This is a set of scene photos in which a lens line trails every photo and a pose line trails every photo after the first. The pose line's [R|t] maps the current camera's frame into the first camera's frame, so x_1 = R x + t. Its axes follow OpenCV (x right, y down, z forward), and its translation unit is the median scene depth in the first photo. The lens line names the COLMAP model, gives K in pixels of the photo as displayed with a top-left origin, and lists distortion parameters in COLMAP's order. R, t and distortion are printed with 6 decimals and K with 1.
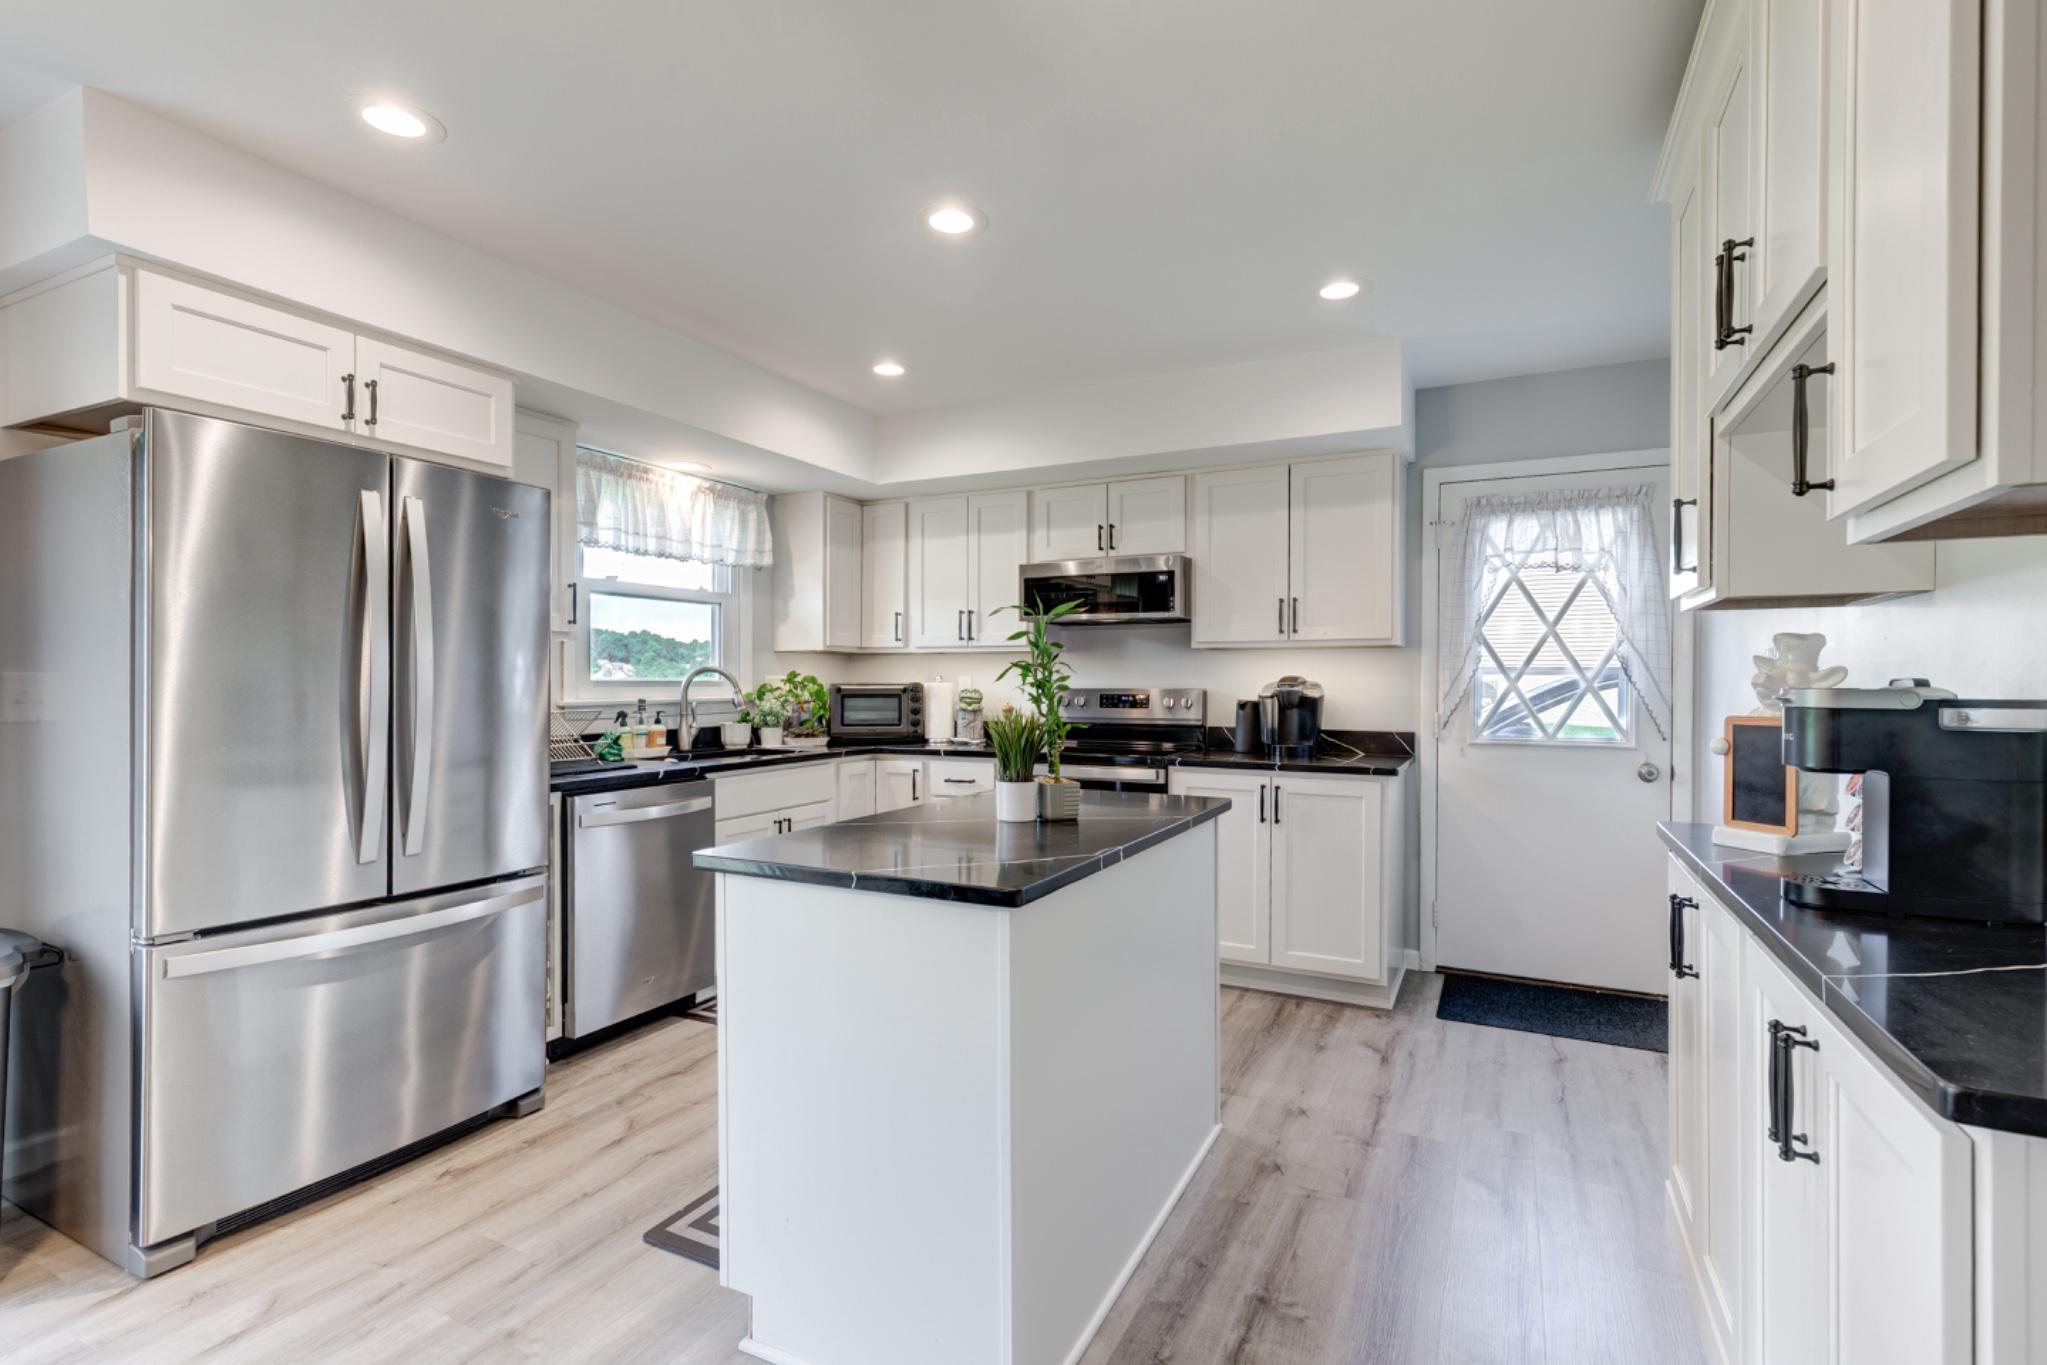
lens RADIAL K [[944.1, 0, 1027.2], [0, 944.1, 684.9], [0, 0, 1]] dist [0.007564, -0.002549]
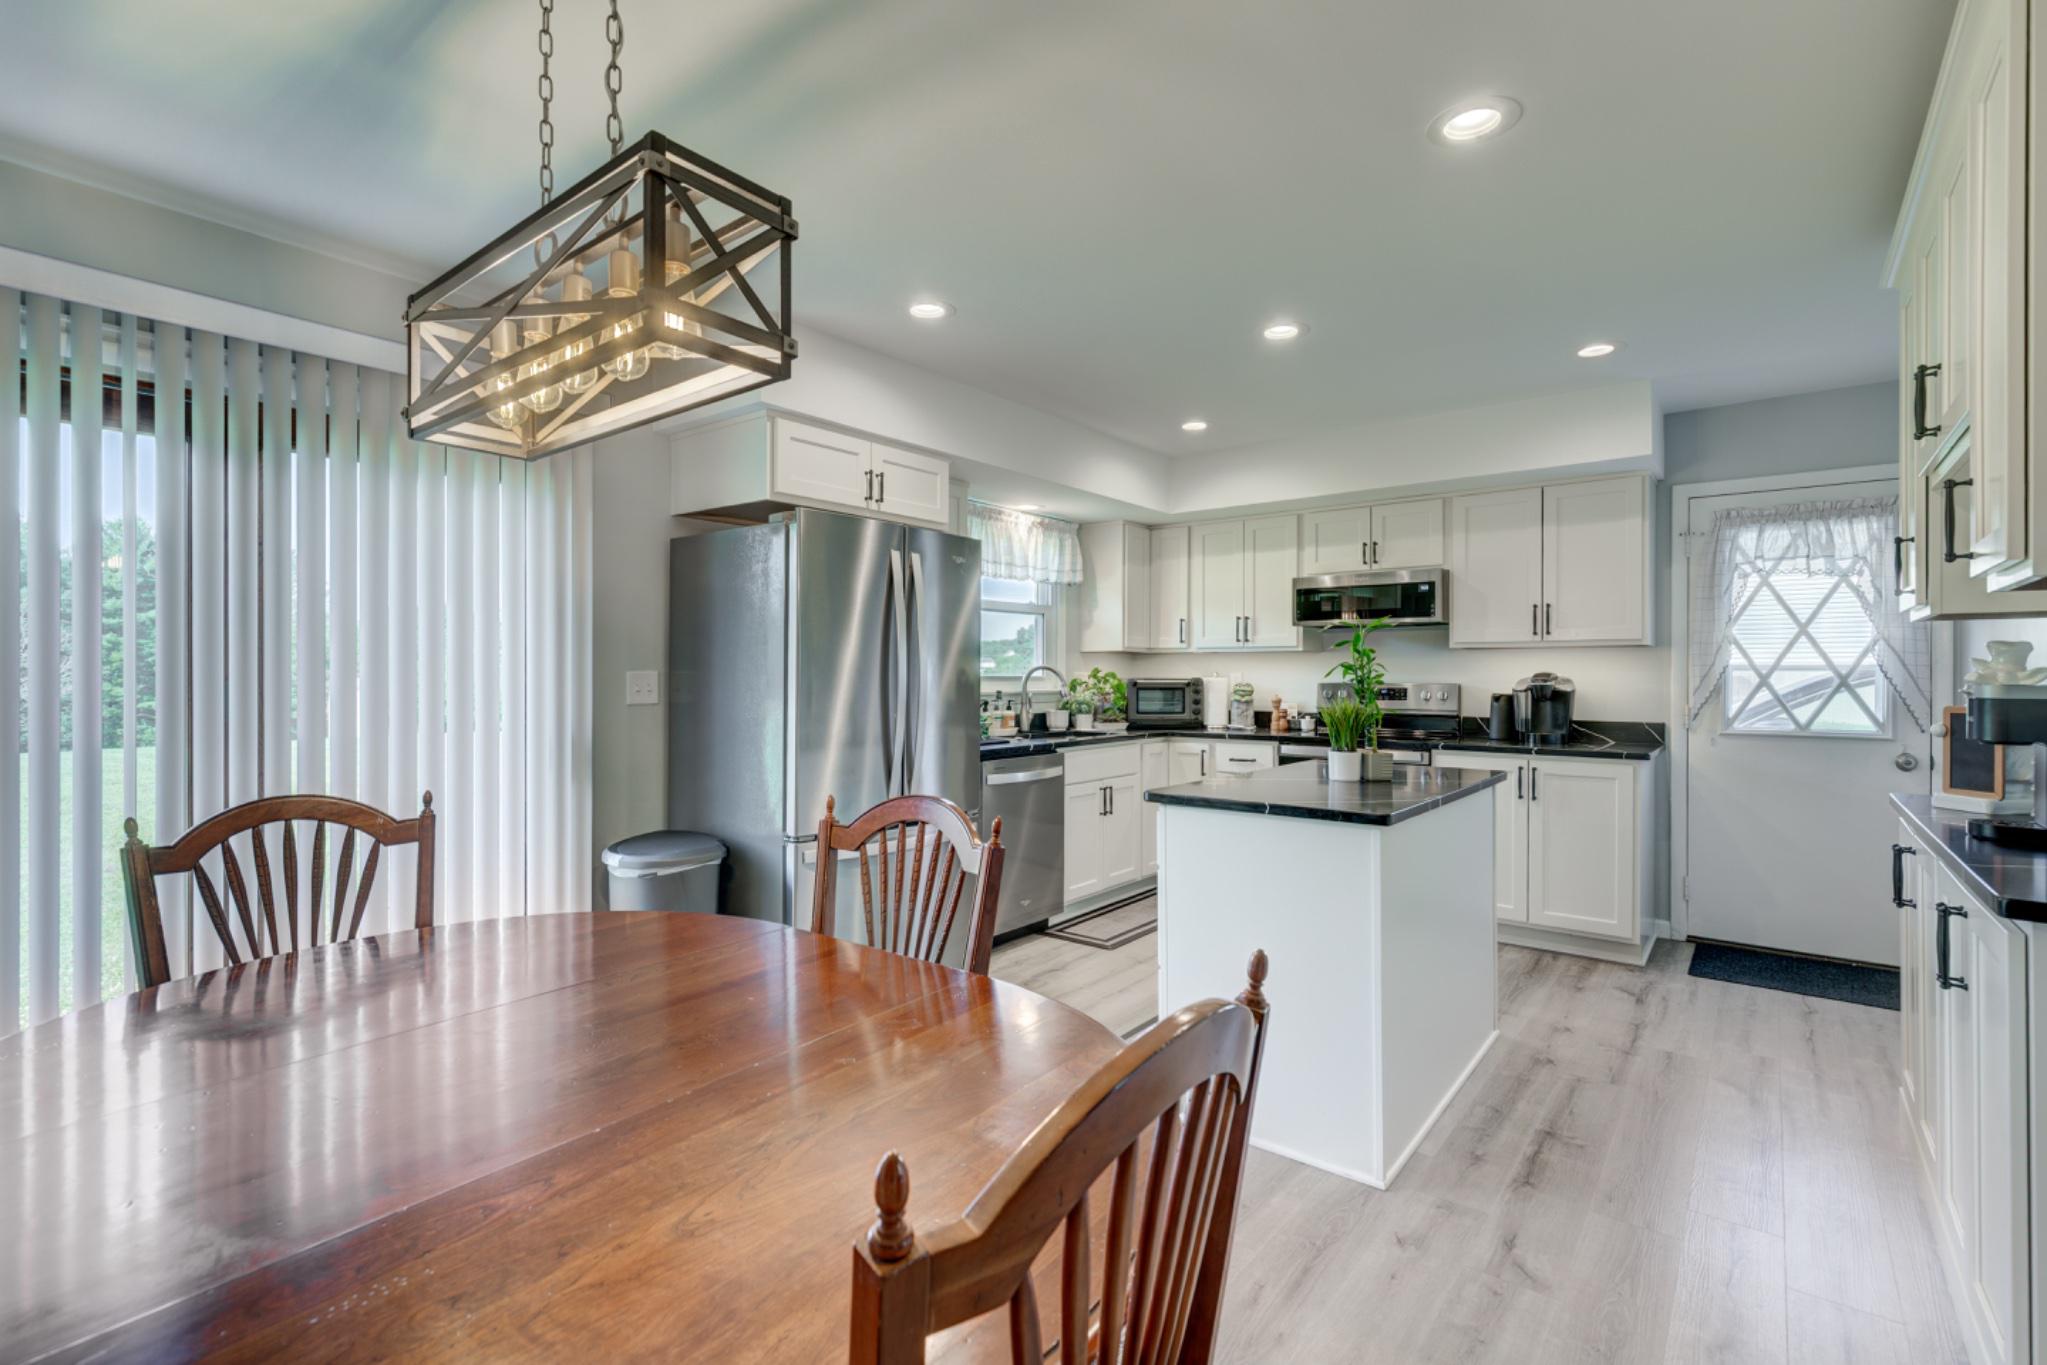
lens RADIAL K [[944.1, 0, 1036.7], [0, 944.1, 670.4], [0, 0, 1]] dist [0.007564, -0.002549]
pose [[0.982179, -0.000221, -0.187950, -0.110494], [-0.001456, 0.999960, -0.008781, -0.001145], [0.187945, 0.008898, 0.982139, -0.242919]]
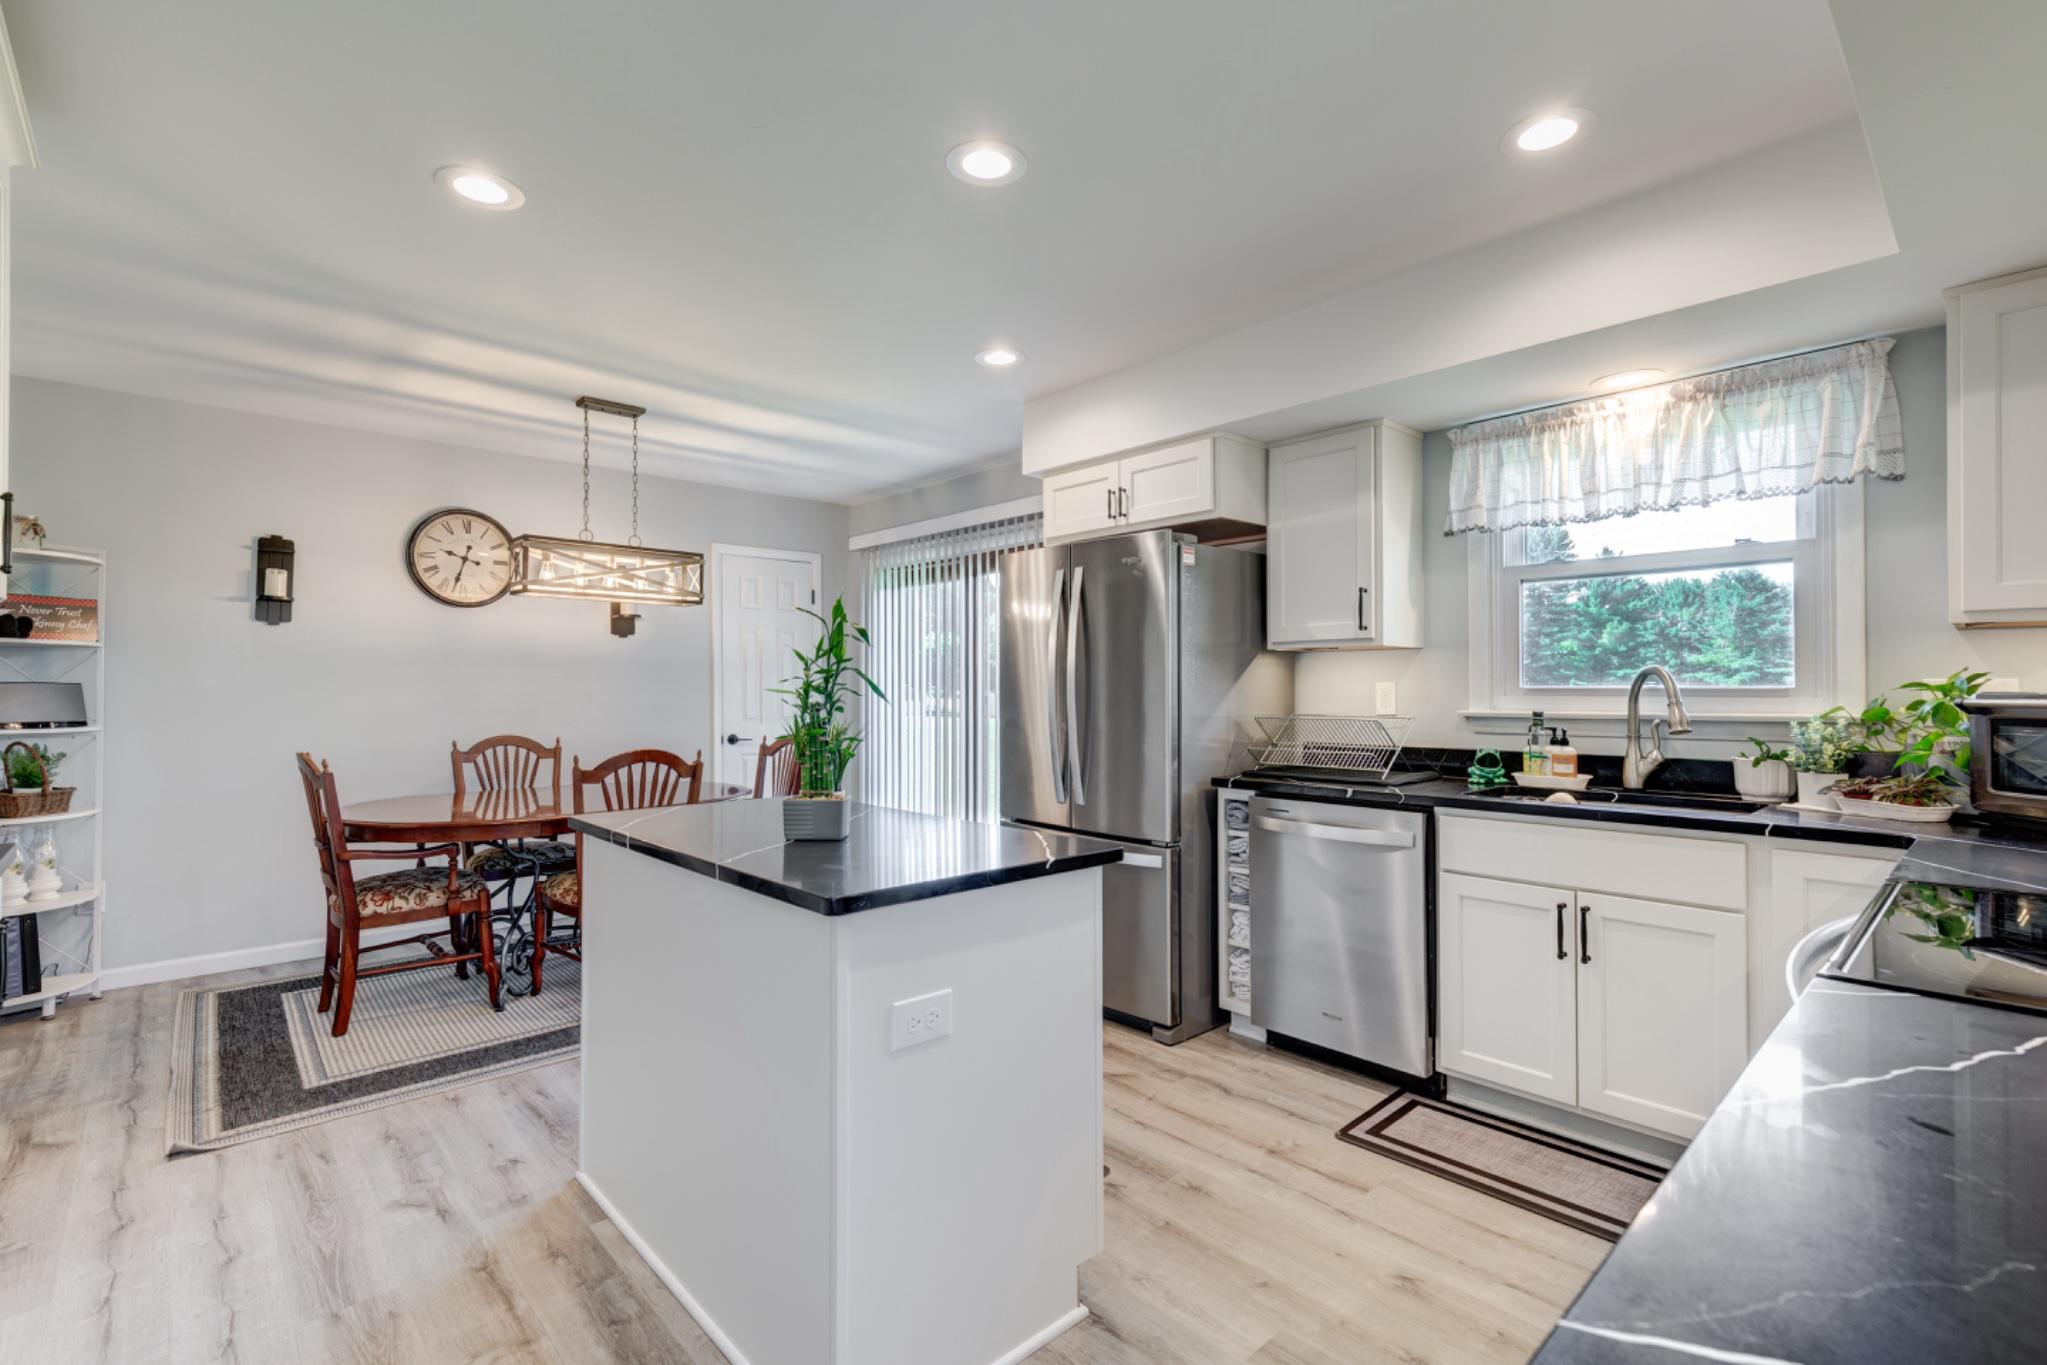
lens RADIAL K [[944.1, 0, 1035.2], [0, 944.1, 674.4], [0, 0, 1]] dist [0.007564, -0.002549]
pose [[-0.359825, -0.009220, -0.932974, 0.452692], [0.001532, 0.999944, -0.010473, -0.007875], [0.933019, -0.005198, -0.359791, 0.857558]]
